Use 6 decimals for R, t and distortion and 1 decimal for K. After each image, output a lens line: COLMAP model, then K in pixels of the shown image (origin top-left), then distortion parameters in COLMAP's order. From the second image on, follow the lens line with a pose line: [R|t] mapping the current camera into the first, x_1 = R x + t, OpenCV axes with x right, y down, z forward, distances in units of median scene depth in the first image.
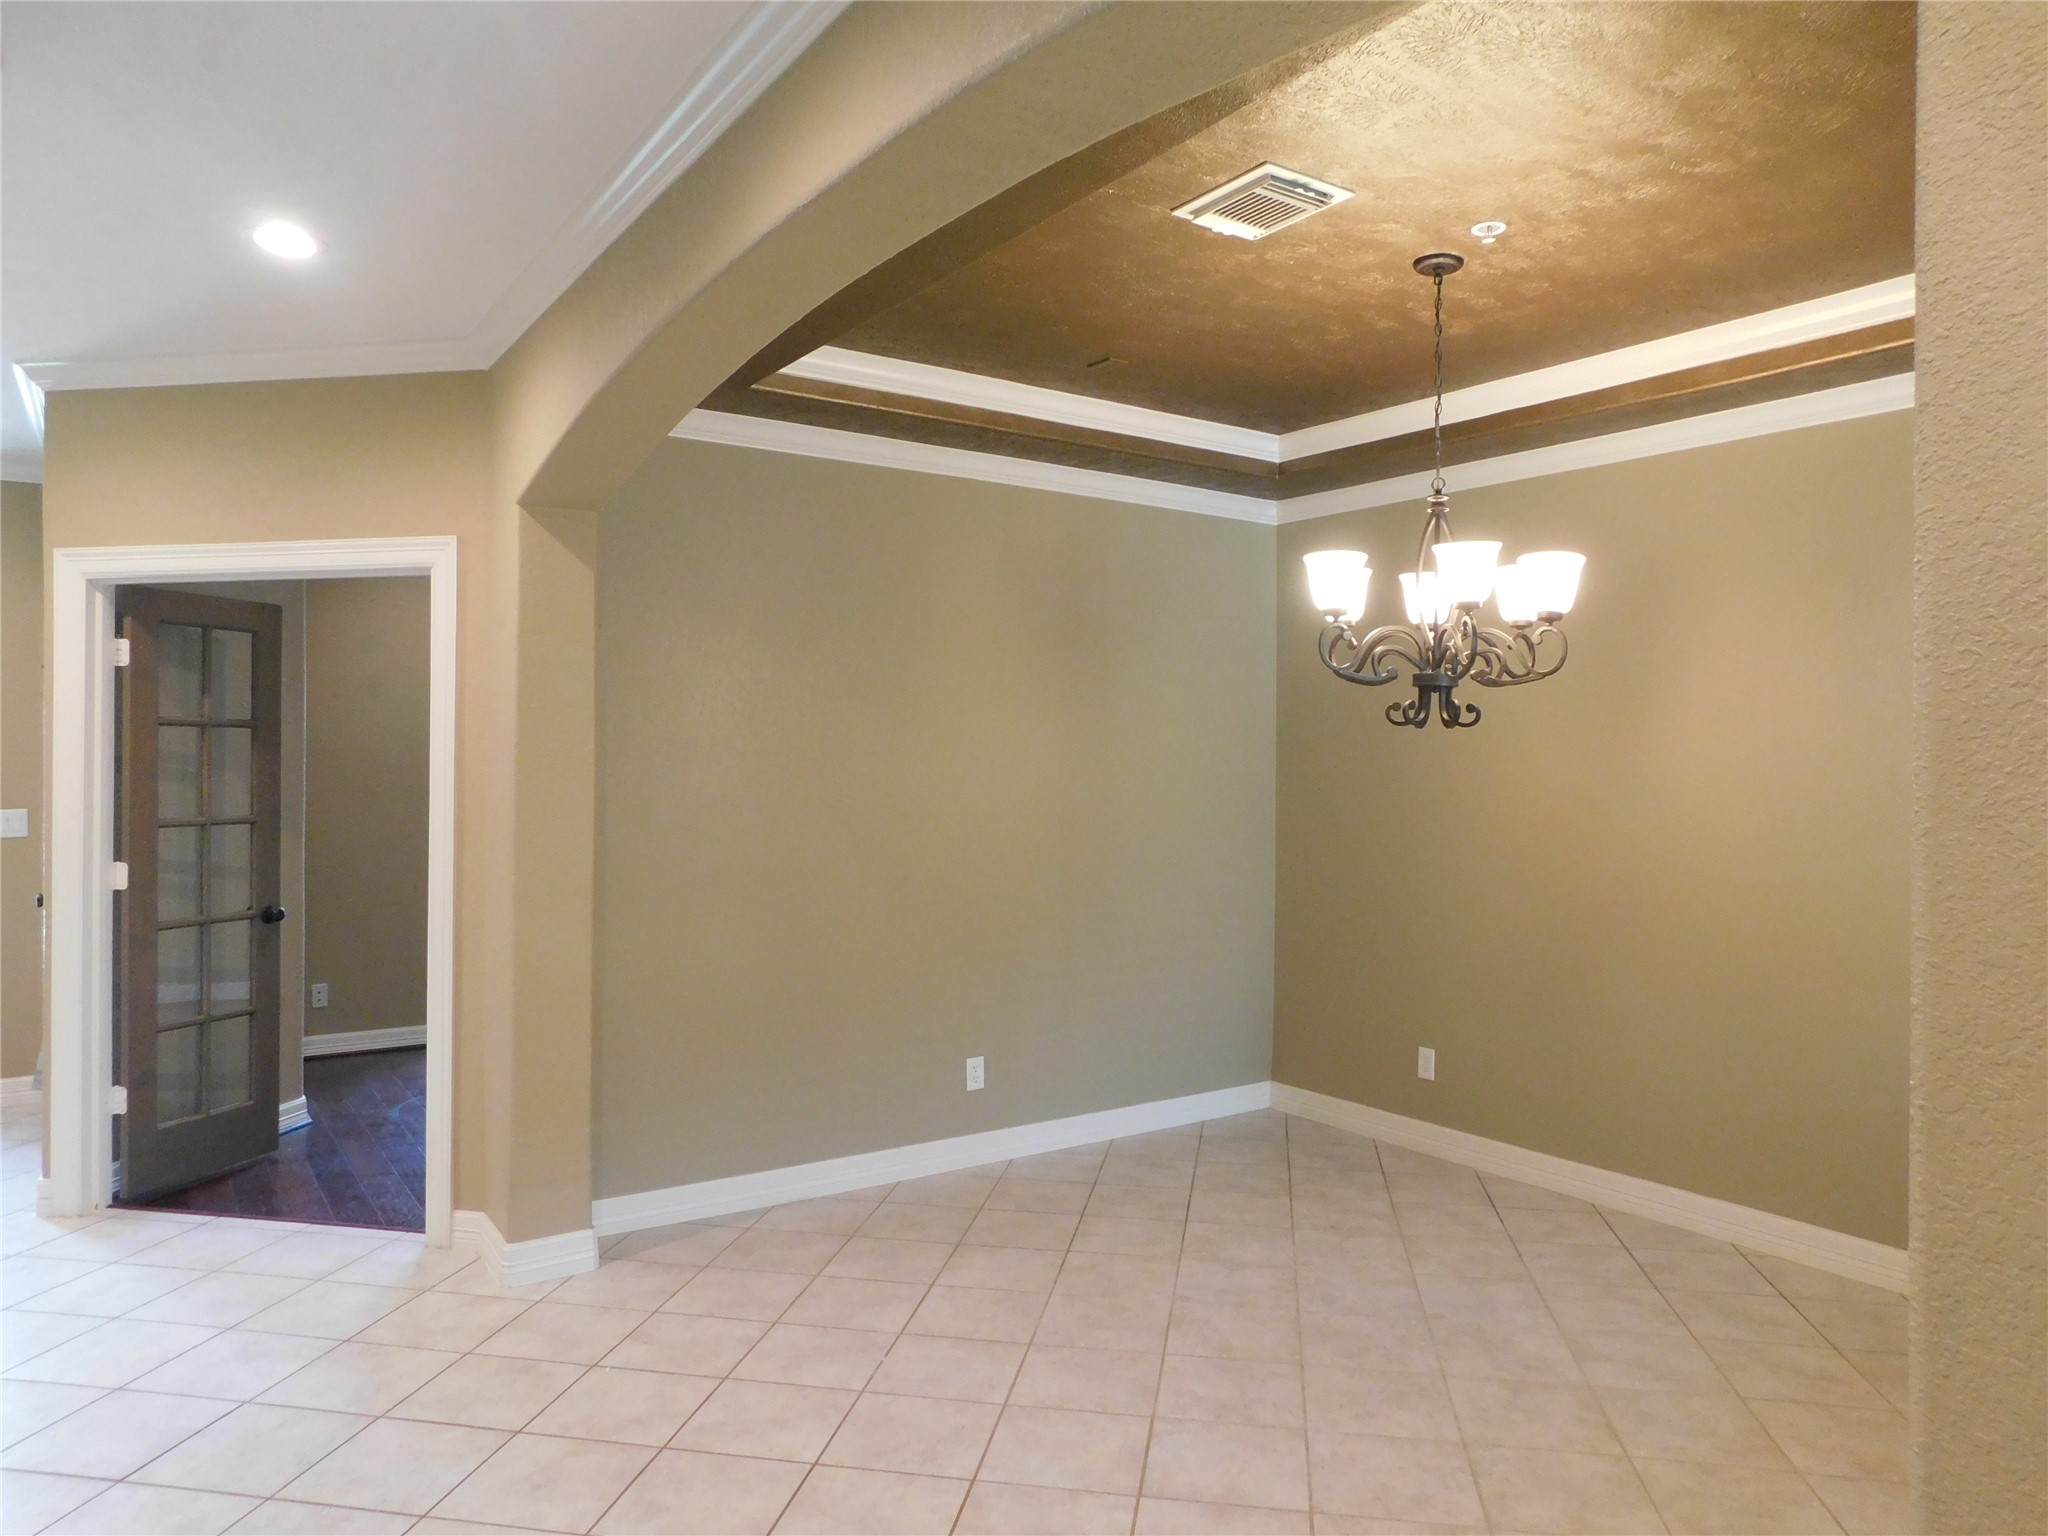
lens RADIAL K [[1365.2, 0, 1014.7], [0, 1365.2, 769.6], [0, 0, 1]] dist [-0.069402, 0.065614]
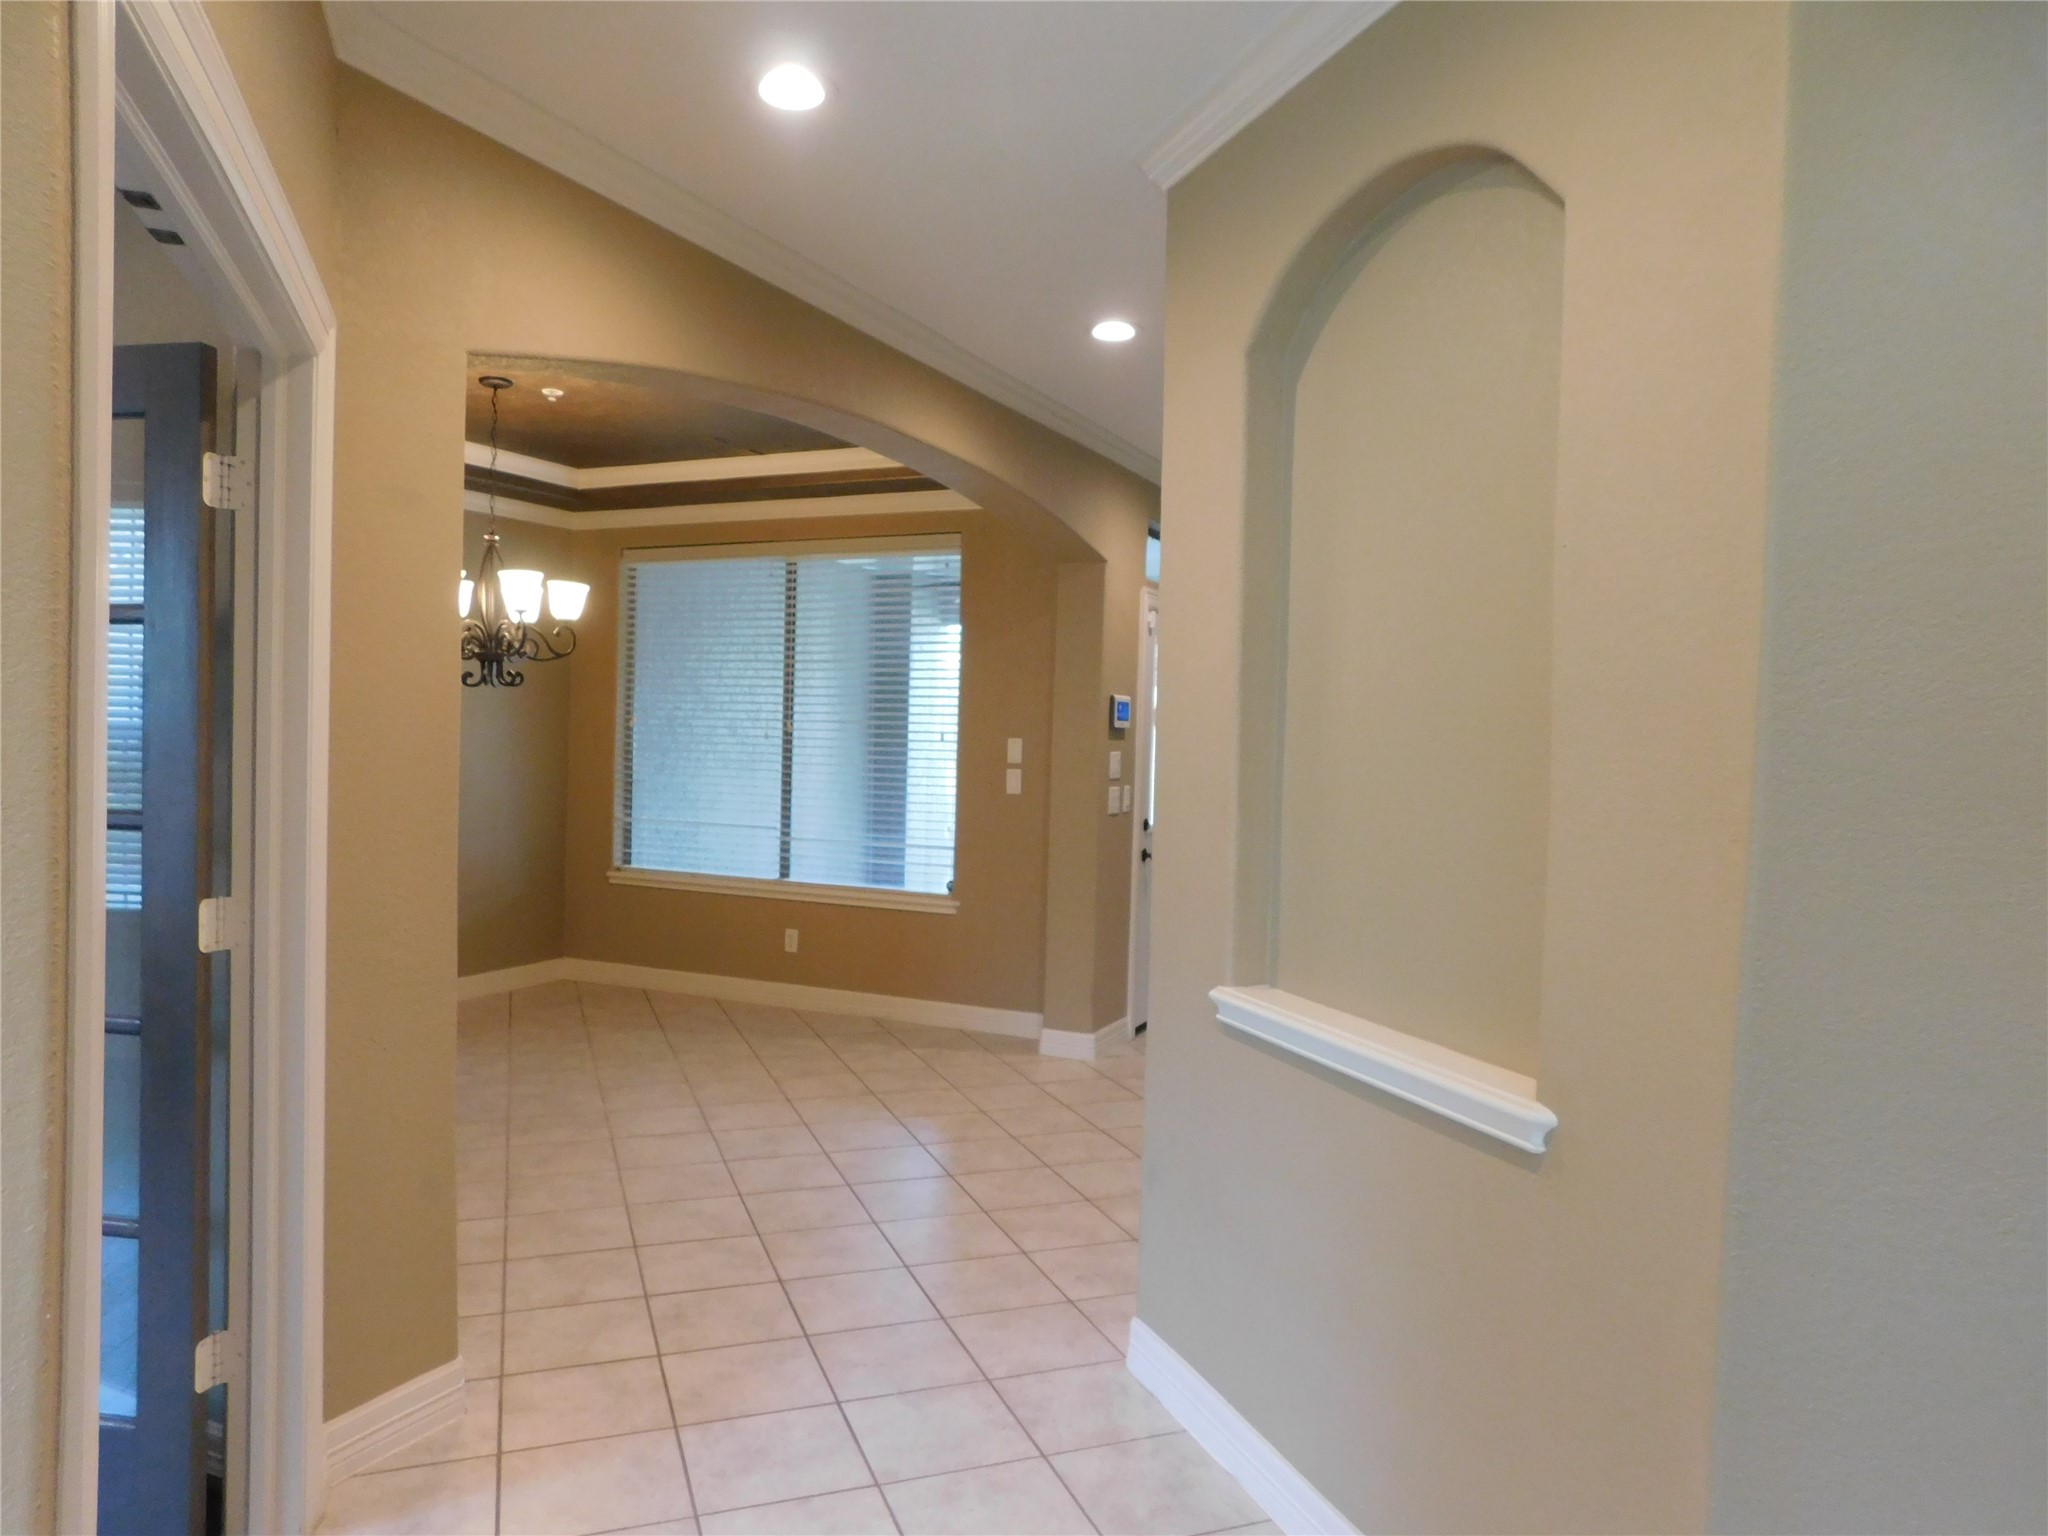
lens RADIAL K [[1365.2, 0, 1014.7], [0, 1365.2, 769.6], [0, 0, 1]] dist [-0.069402, 0.065614]
pose [[-0.495941, -0.044172, 0.867232, -1.365917], [-0.002051, 0.998762, 0.049699, -0.013099], [-0.868354, 0.022869, -0.495418, 1.287865]]
